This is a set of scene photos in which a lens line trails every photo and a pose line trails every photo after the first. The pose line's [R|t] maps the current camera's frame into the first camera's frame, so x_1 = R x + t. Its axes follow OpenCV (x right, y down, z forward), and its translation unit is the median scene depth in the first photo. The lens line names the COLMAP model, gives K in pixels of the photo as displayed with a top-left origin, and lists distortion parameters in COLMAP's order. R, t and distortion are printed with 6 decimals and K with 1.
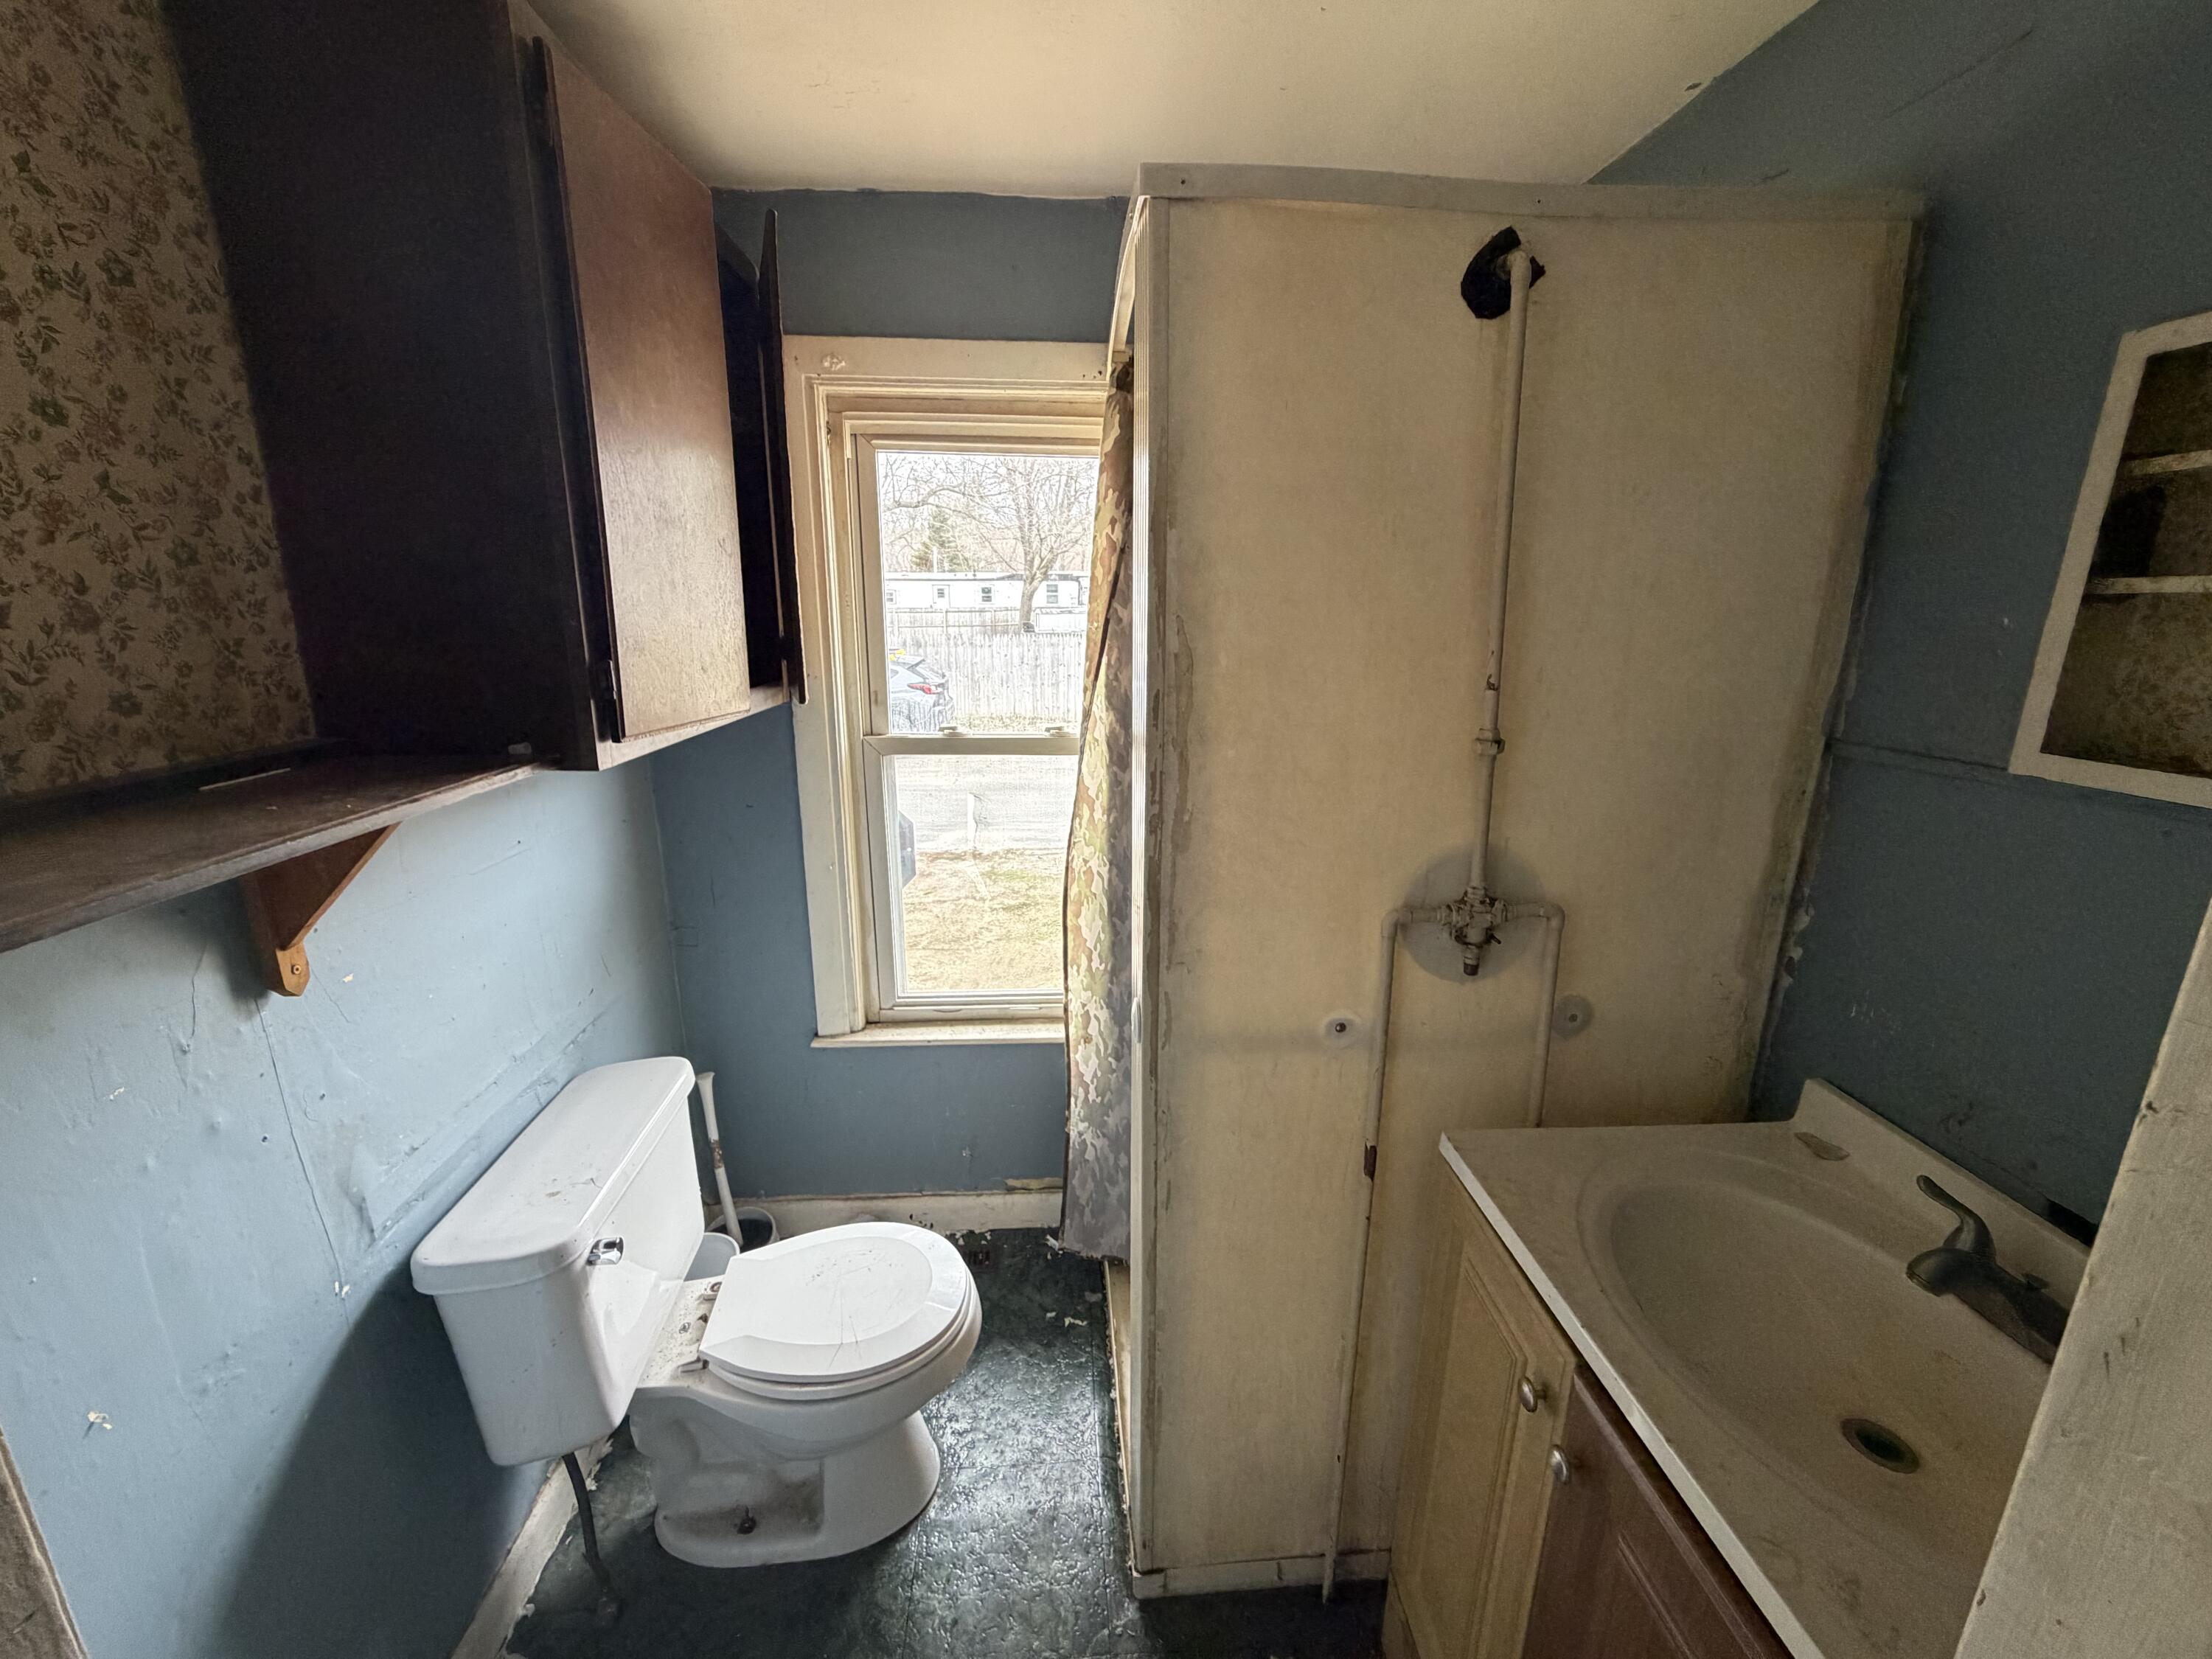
lens RADIAL K [[883.6, 0, 1106.0], [0, 883.6, 829.5], [0, 0, 1]] dist [0.000022, -0.000019]
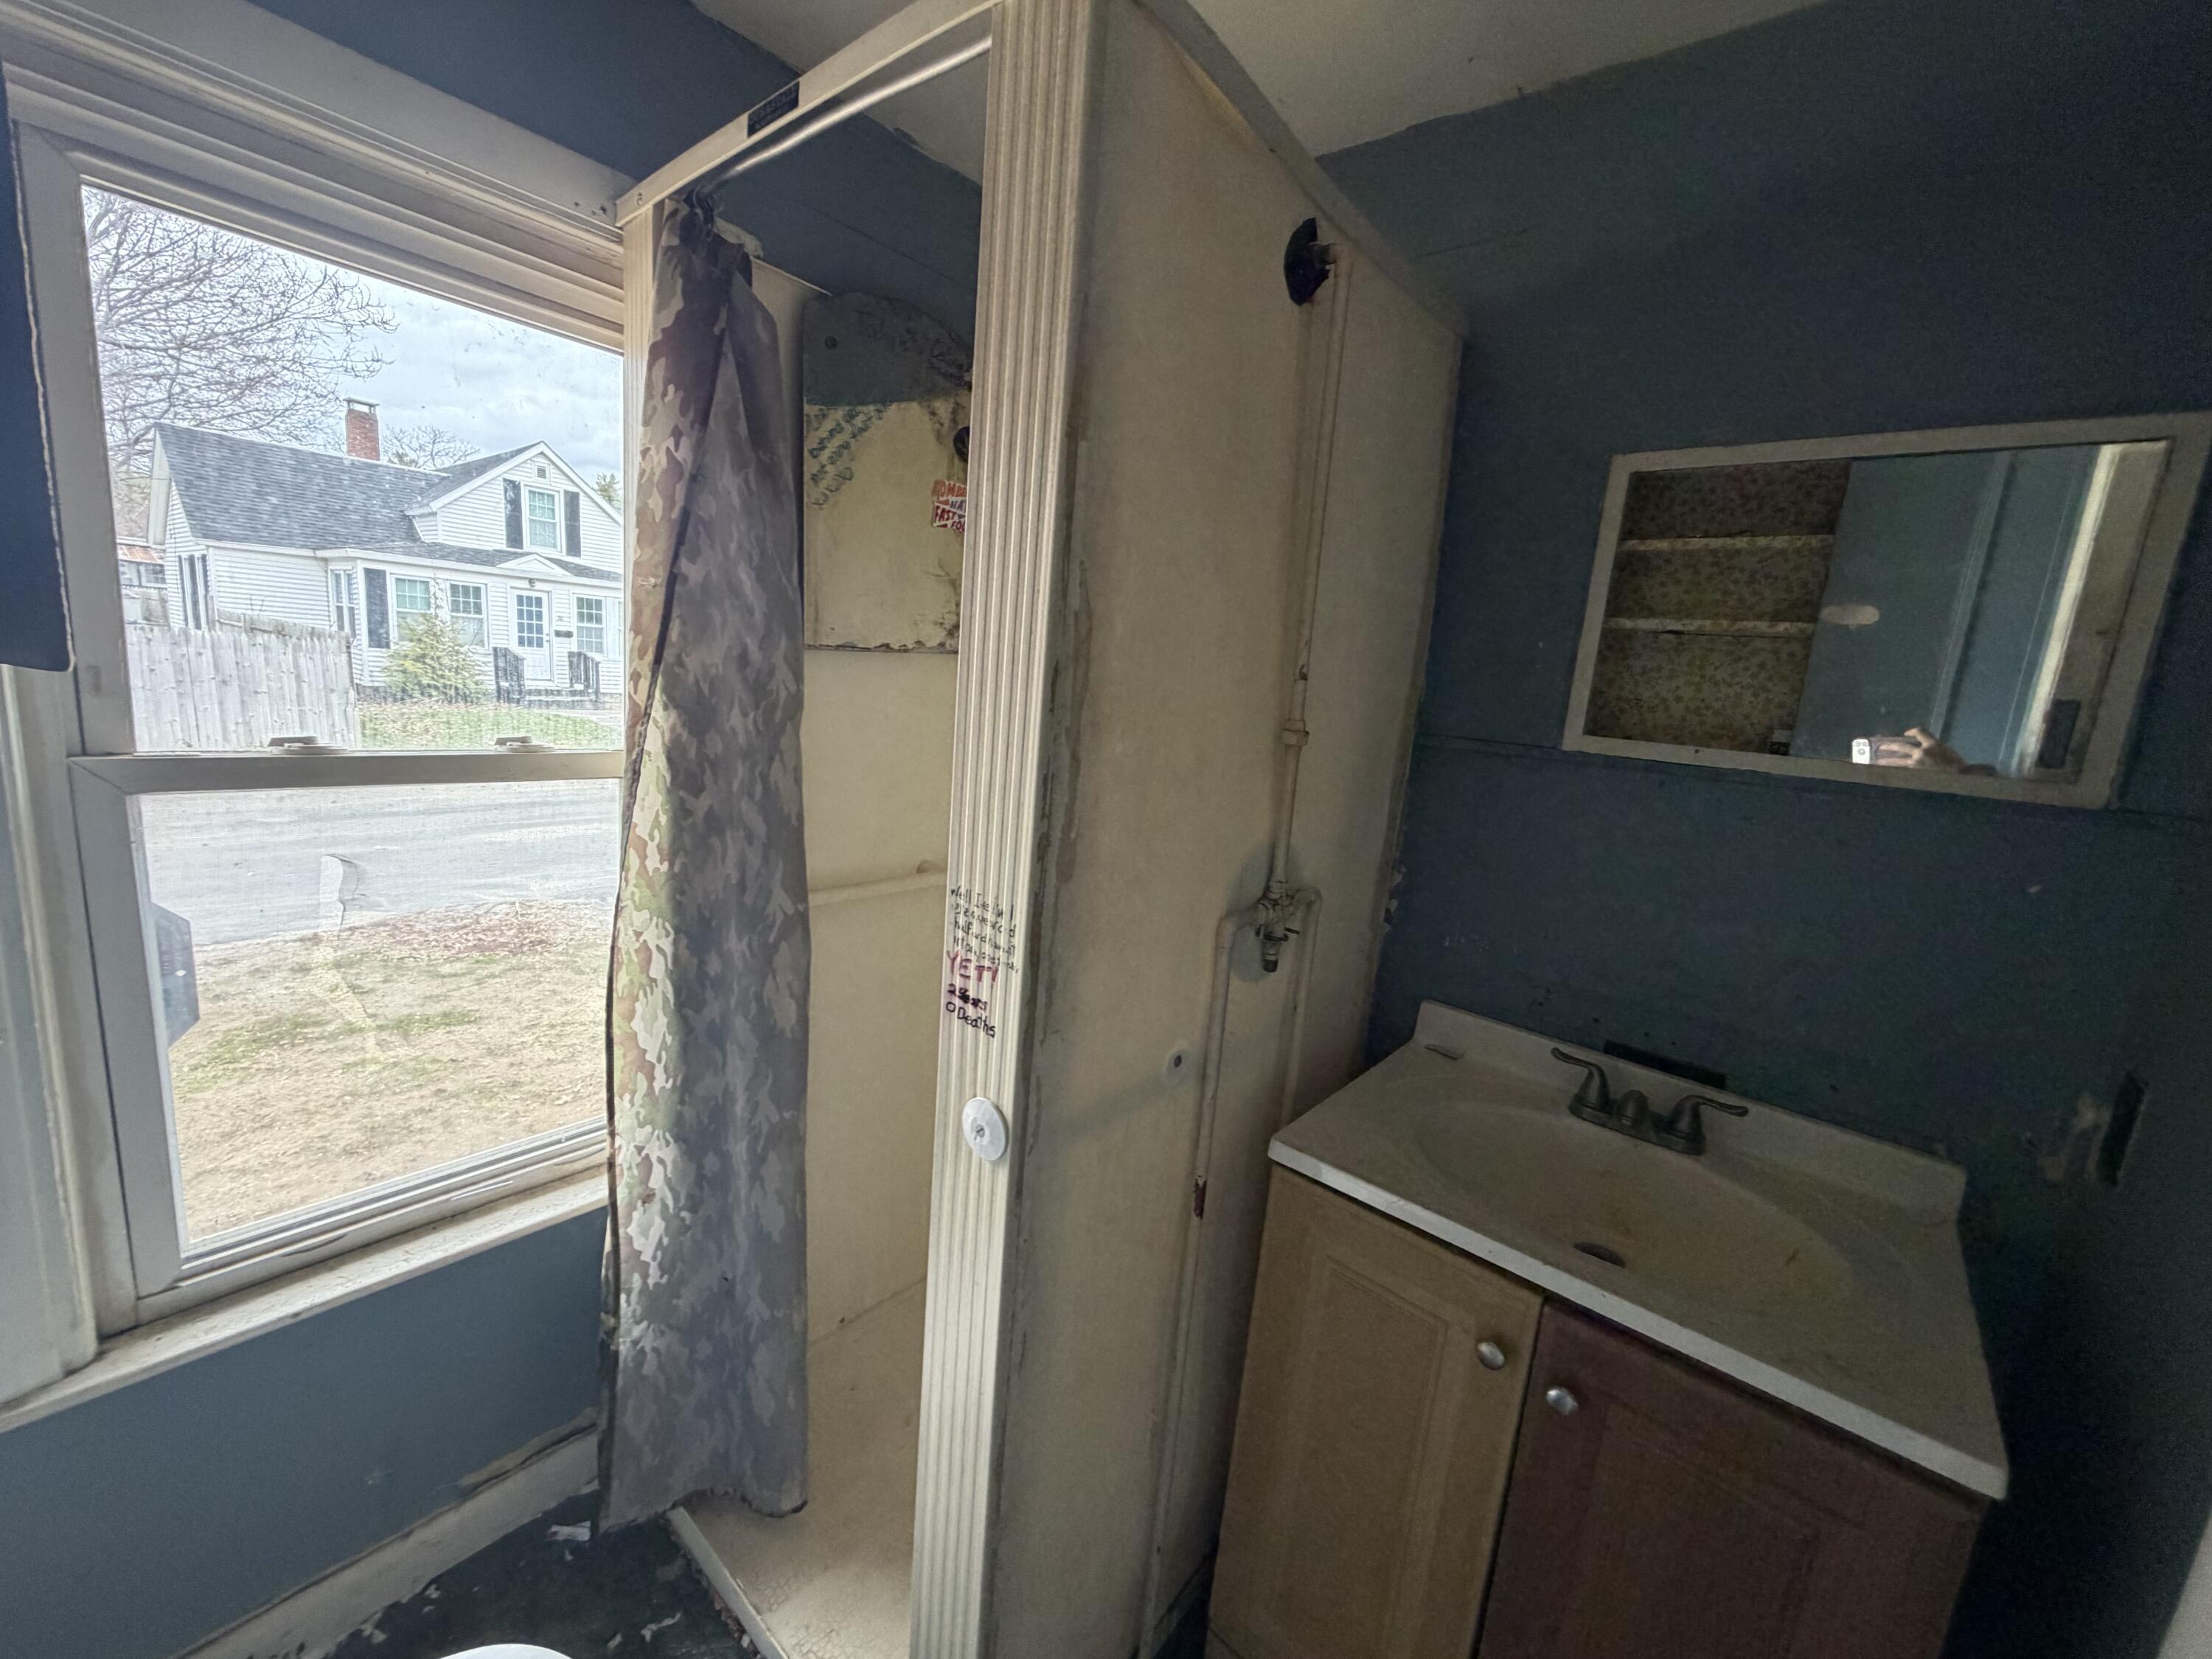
lens RADIAL K [[883.6, 0, 1106.0], [0, 883.6, 829.5], [0, 0, 1]] dist [0.000022, -0.000019]
pose [[0.686419, -0.077884, 0.723023, -0.258768], [0.101579, 0.994770, 0.010720, -0.013838], [-0.720077, 0.066085, 0.690741, 0.278756]]
